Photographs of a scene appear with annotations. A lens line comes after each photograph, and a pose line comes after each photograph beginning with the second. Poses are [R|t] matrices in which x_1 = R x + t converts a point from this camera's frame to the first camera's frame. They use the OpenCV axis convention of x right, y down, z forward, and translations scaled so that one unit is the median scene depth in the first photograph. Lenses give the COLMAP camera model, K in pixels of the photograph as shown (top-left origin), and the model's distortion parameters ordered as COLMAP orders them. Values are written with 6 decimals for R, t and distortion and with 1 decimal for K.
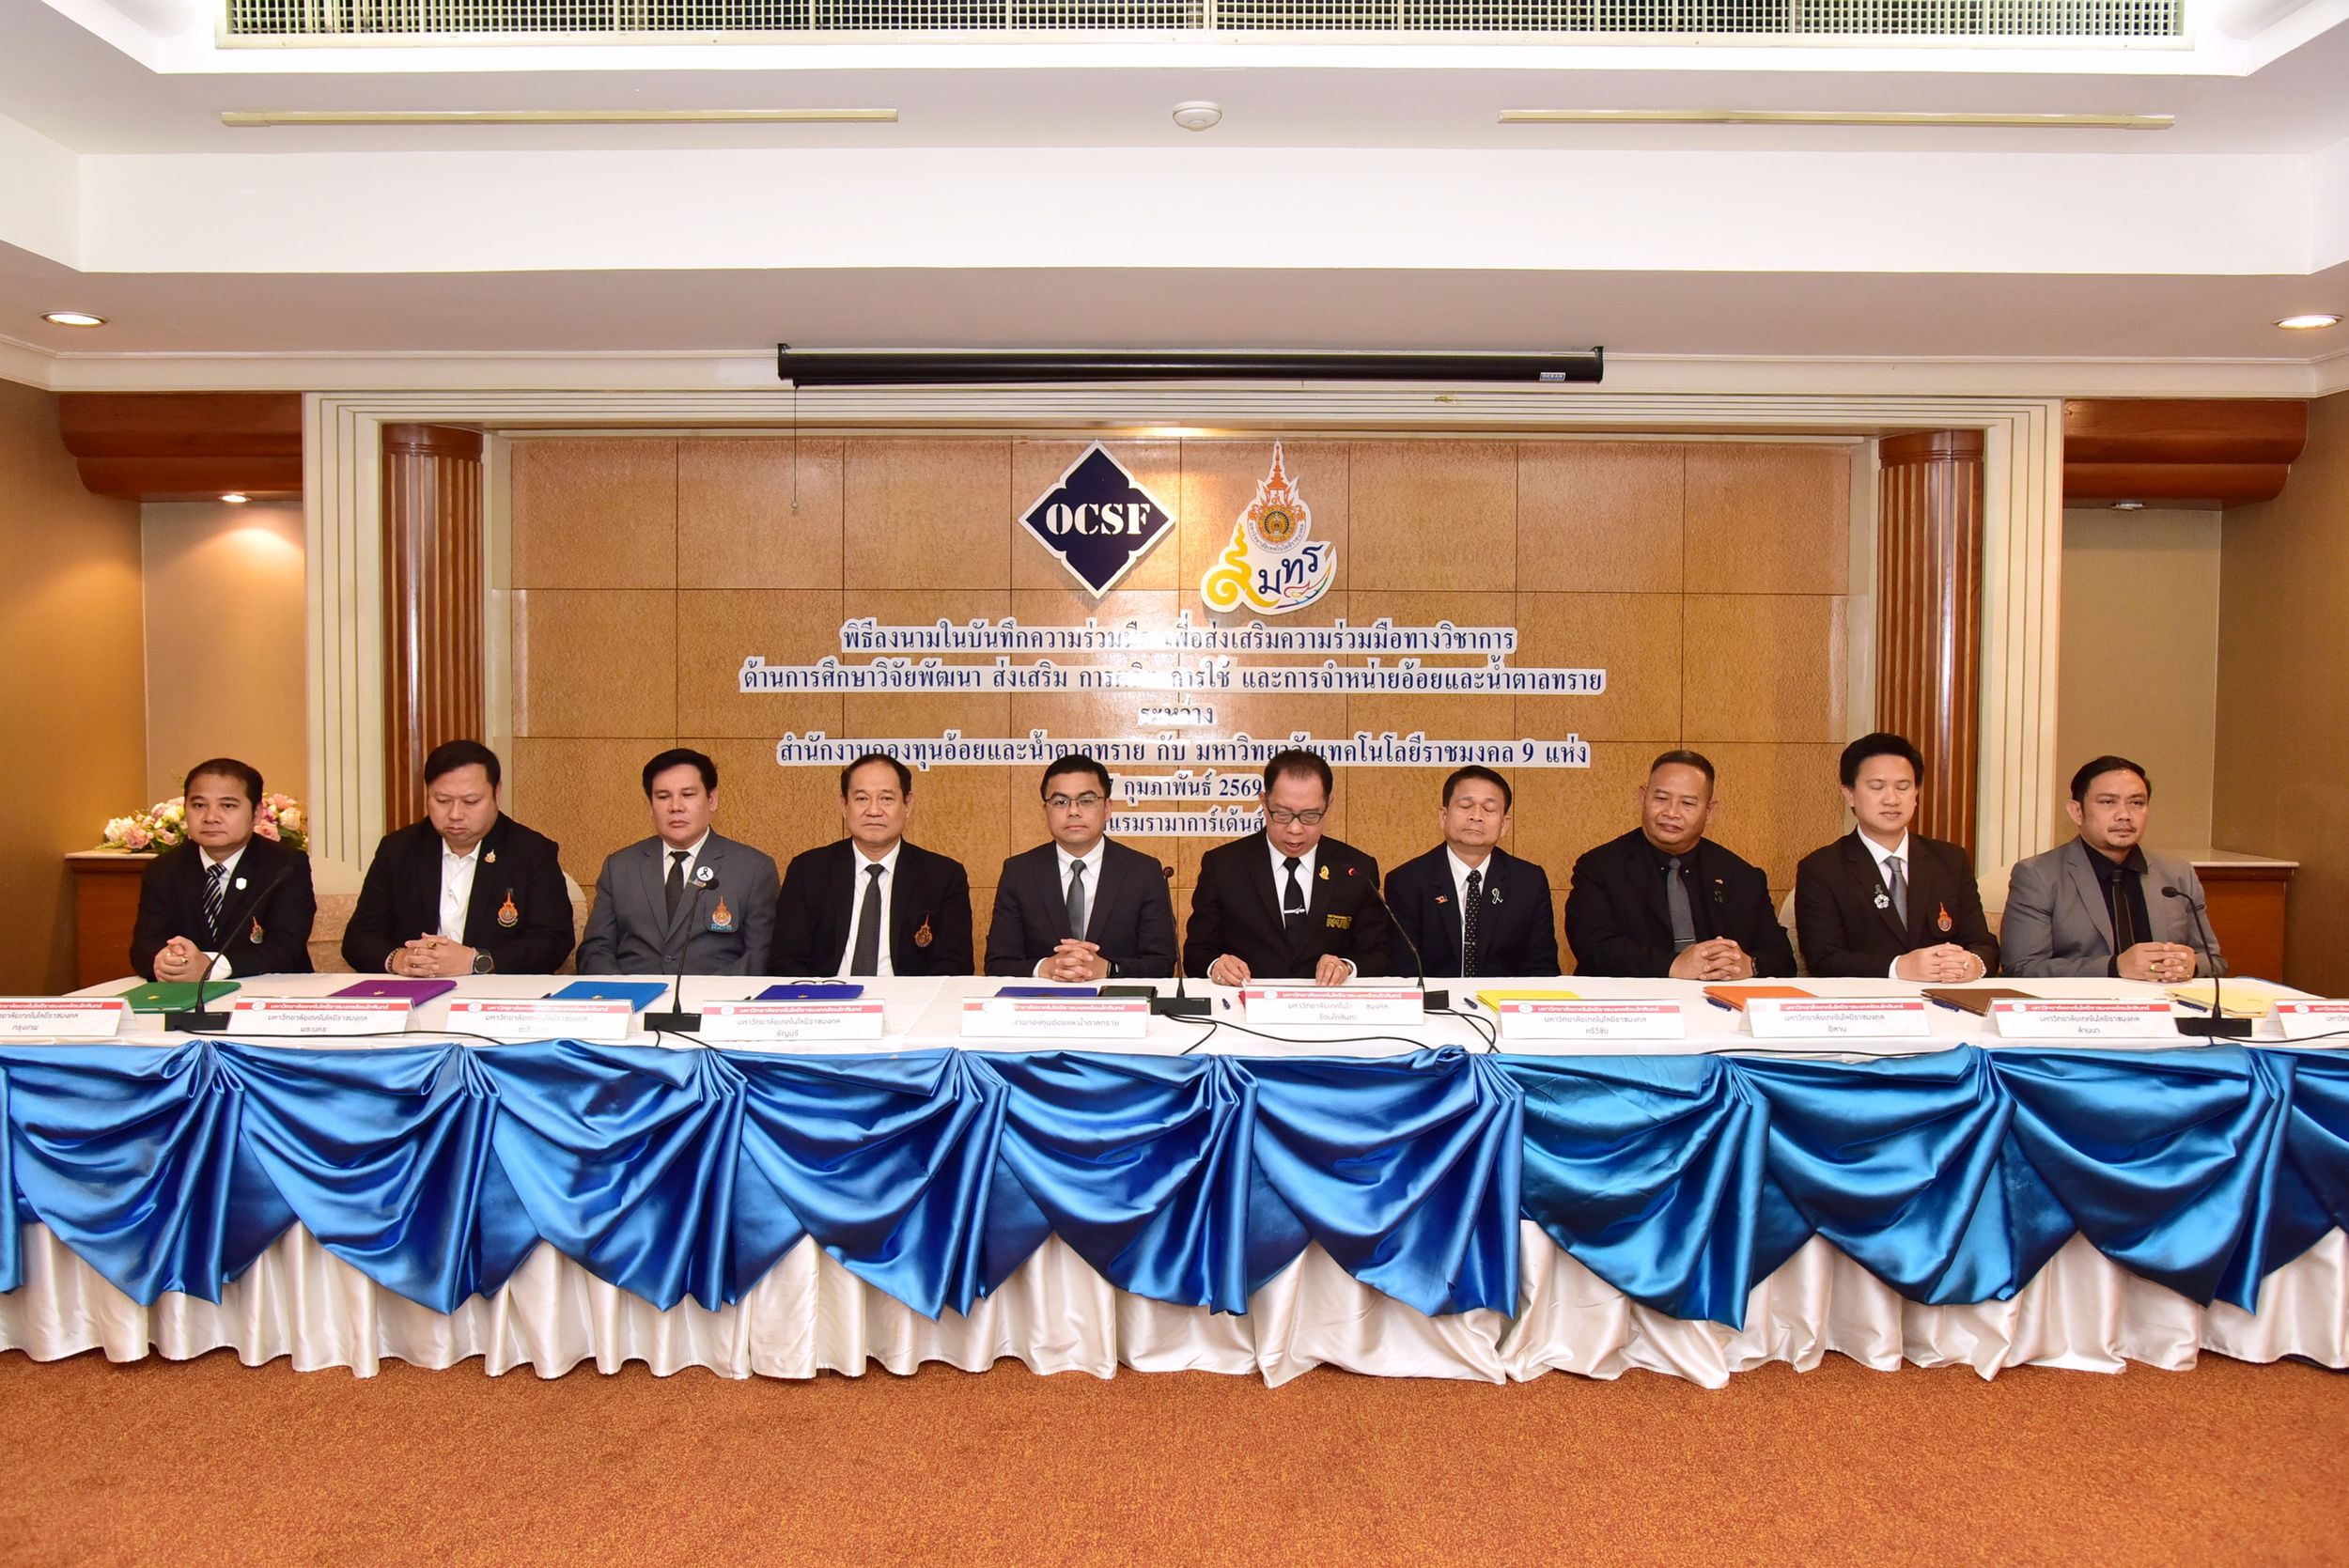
lens RADIAL K [[1958.6, 0, 1128.4], [0, 1958.6, 770.8], [0, 0, 1]] dist [-0.059820, 0.089103]
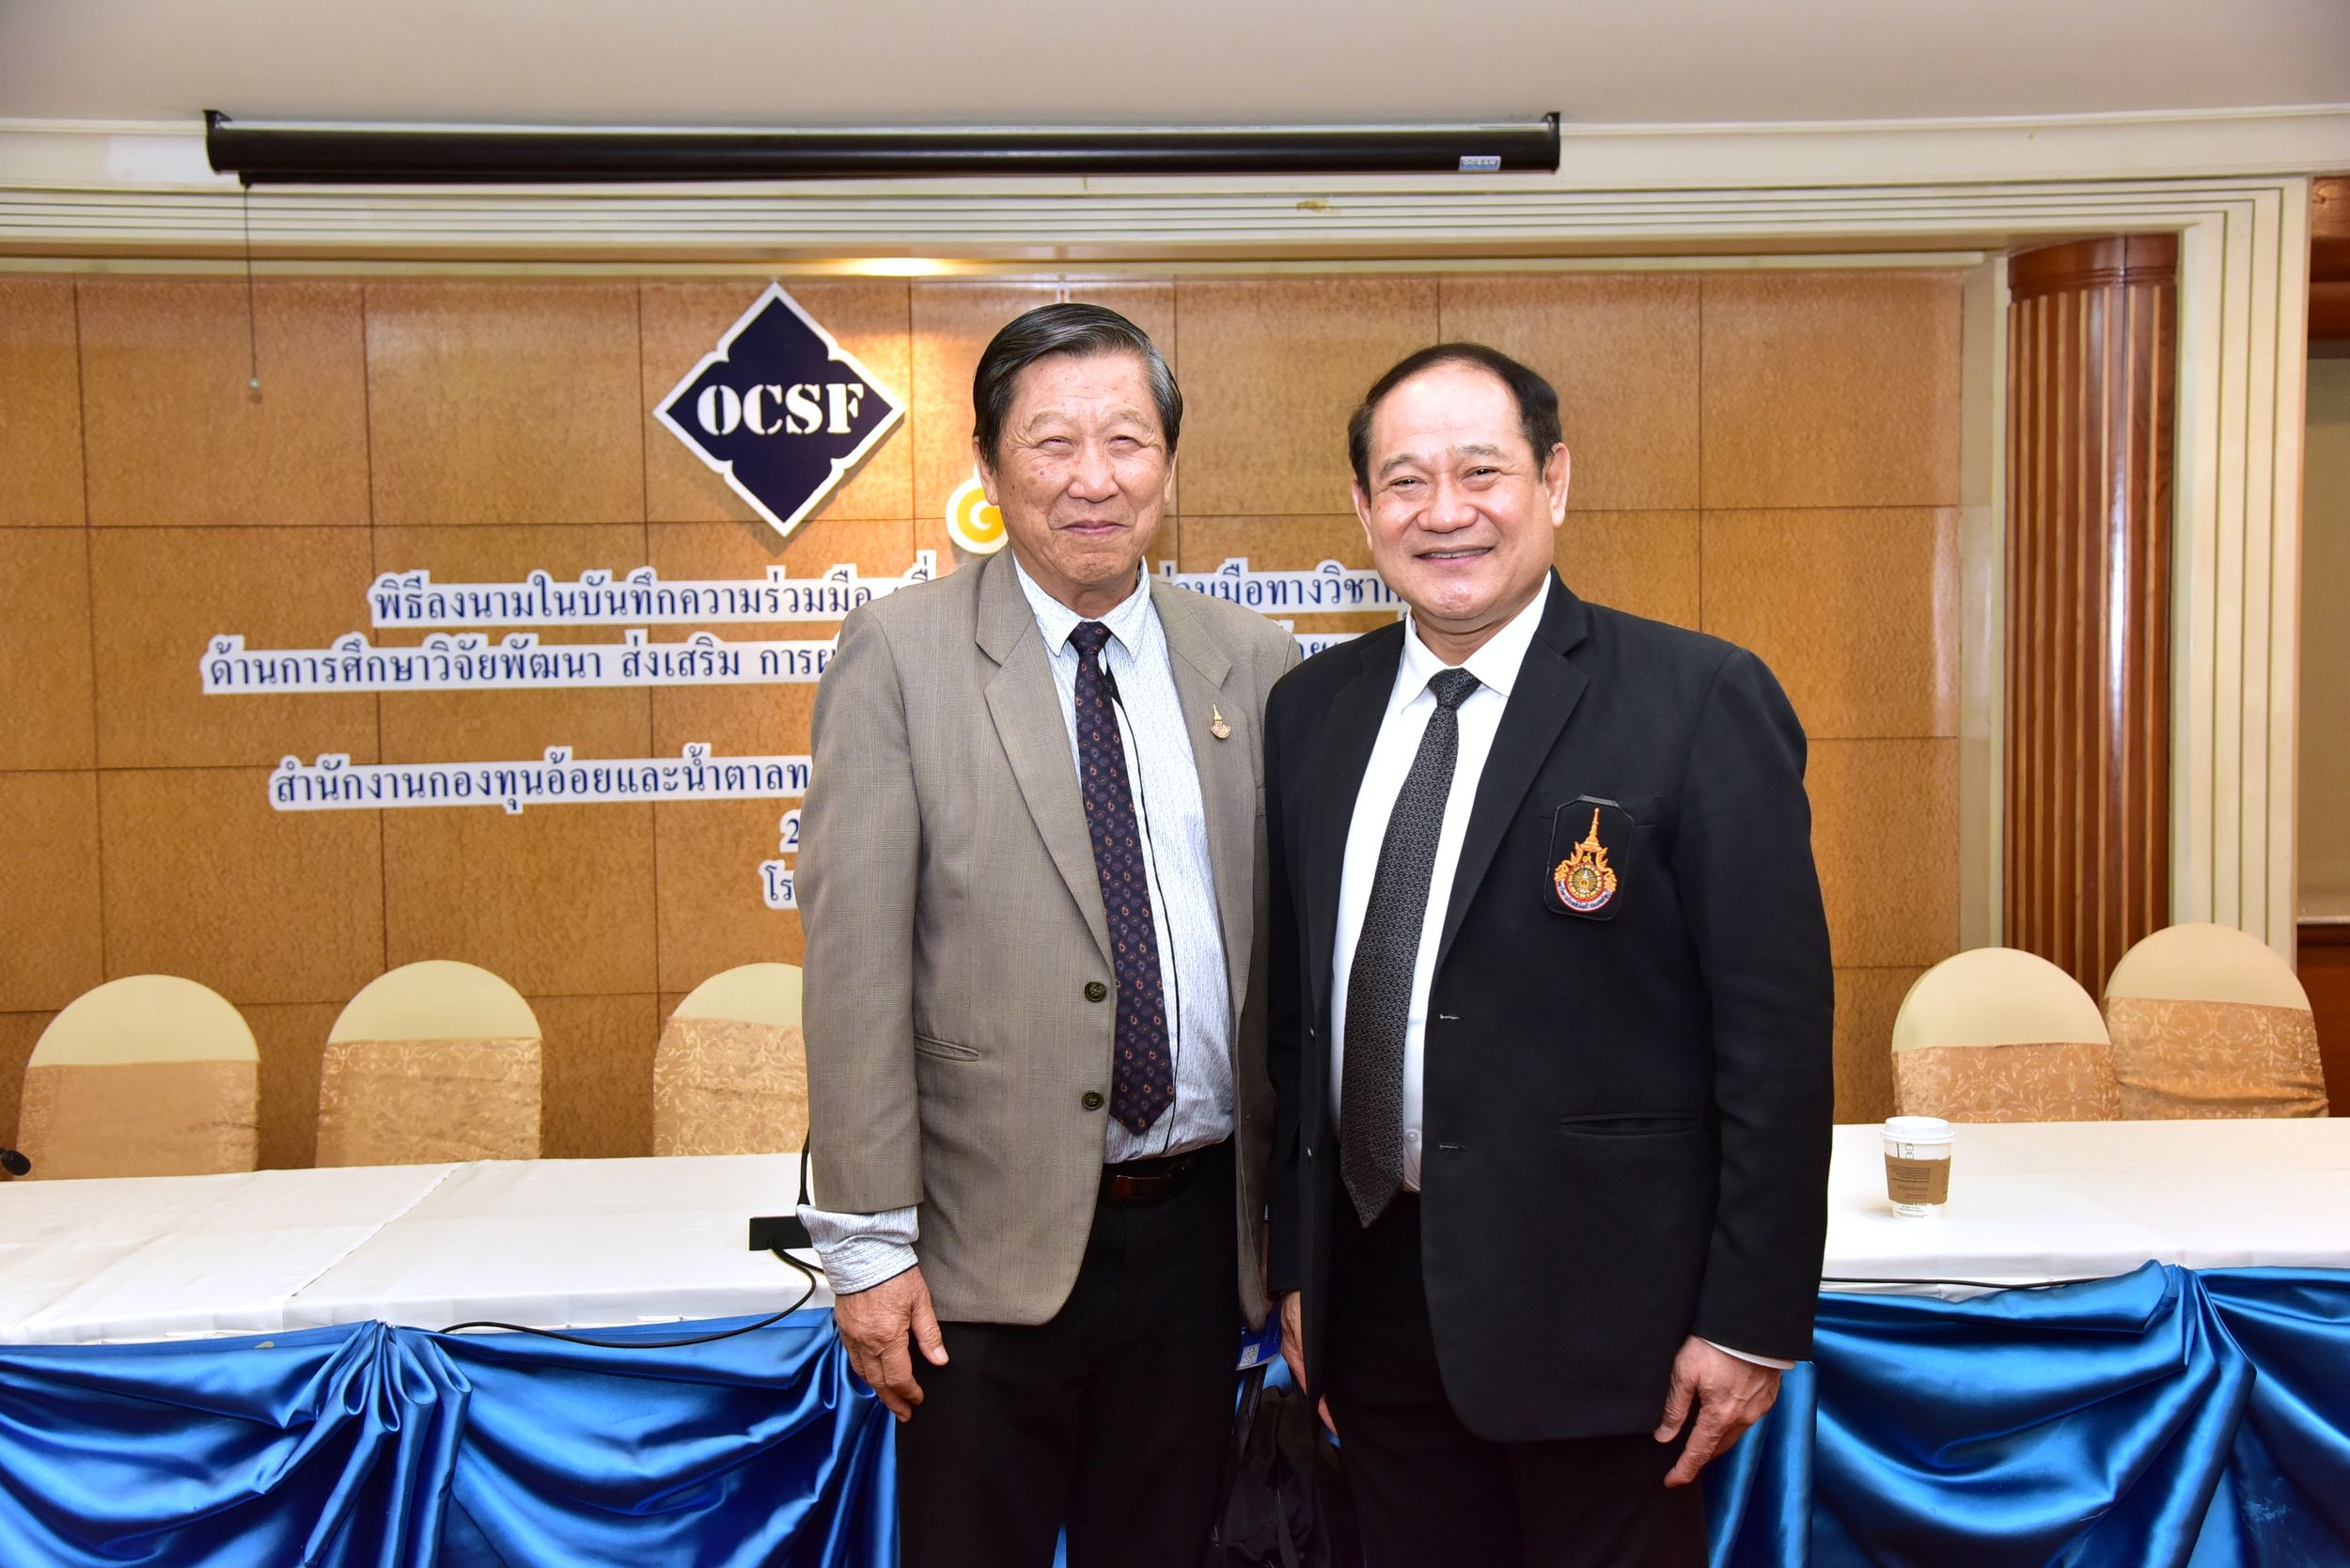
lens RADIAL K [[2585.1, 0, 1186.8], [0, 2585.1, 798.0], [0, 0, 1]] dist [0.059450, 0.319165]
pose [[0.998578, -0.022462, 0.048352, 0.077673], [0.022324, 0.999745, 0.003405, -0.003169], [-0.048416, -0.002320, 0.998825, 0.166716]]
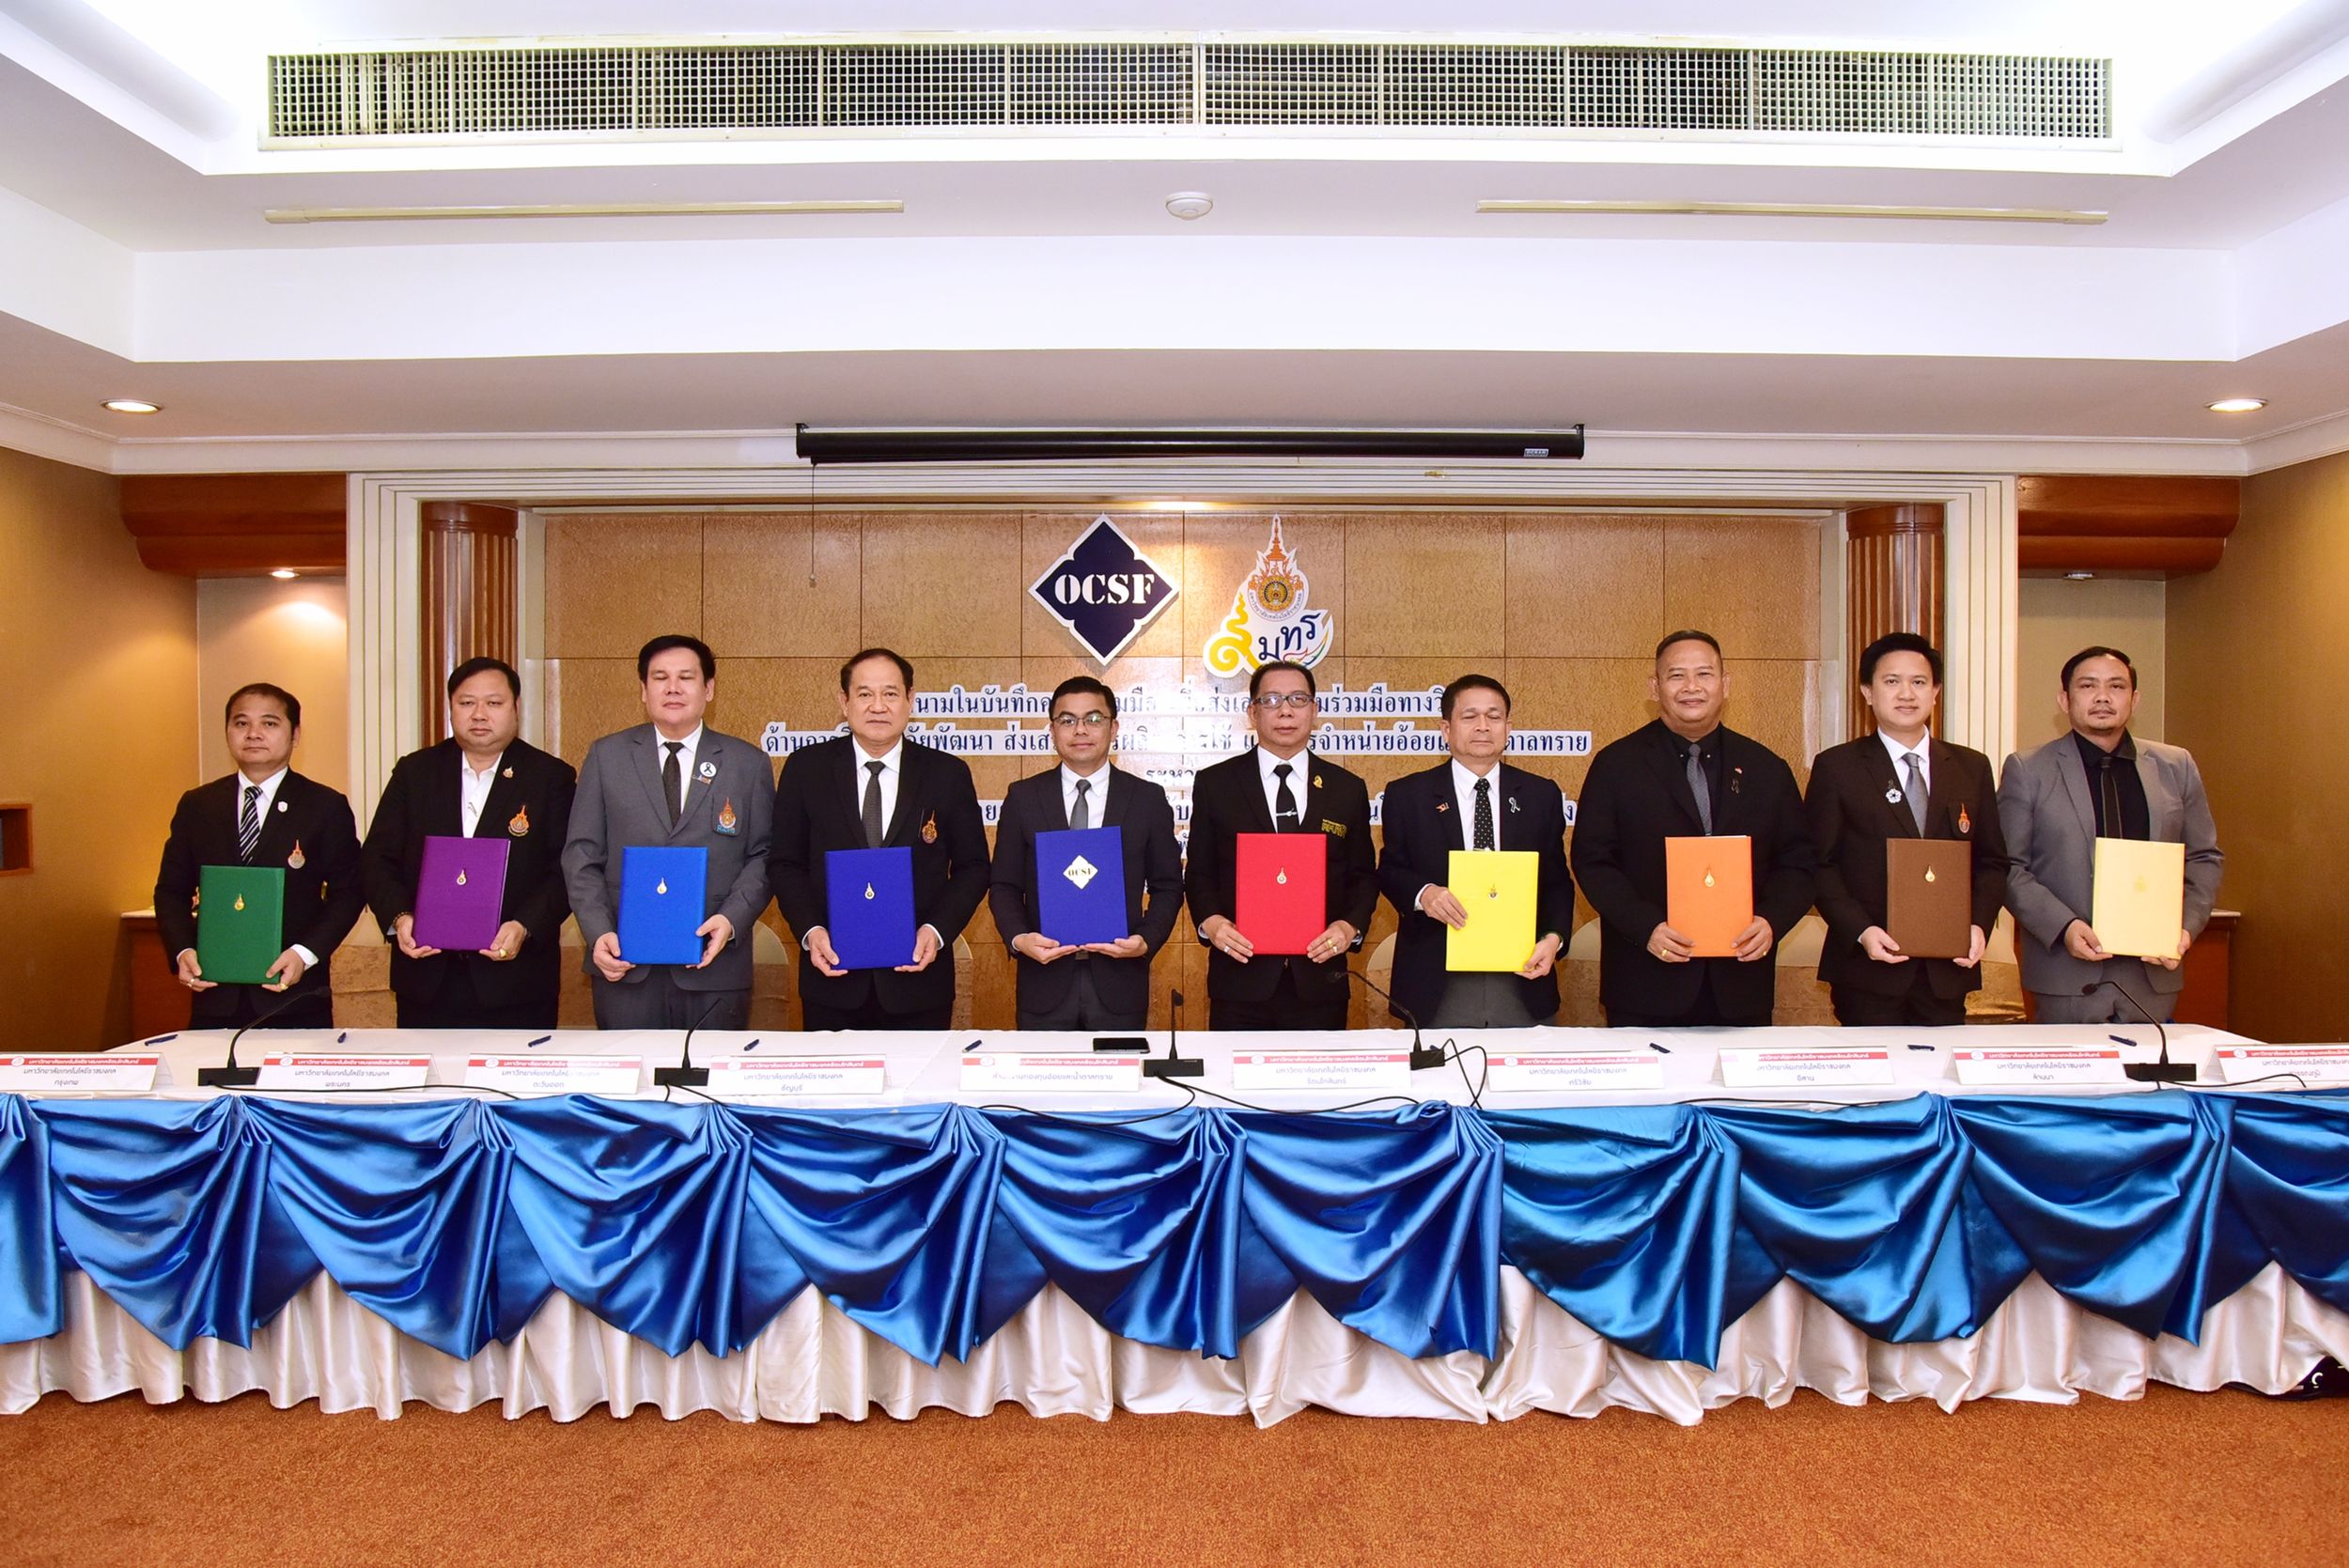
lens RADIAL K [[1856.9, 0, 1174.5], [0, 1856.9, 784.0], [0, 0, 1]] dist [-0.098169, 0.083161]
pose [[0.999963, -0.003698, 0.007795, 0.014677], [0.003872, 0.999740, -0.022474, -0.002639], [-0.007710, 0.022504, 0.999717, 0.014221]]
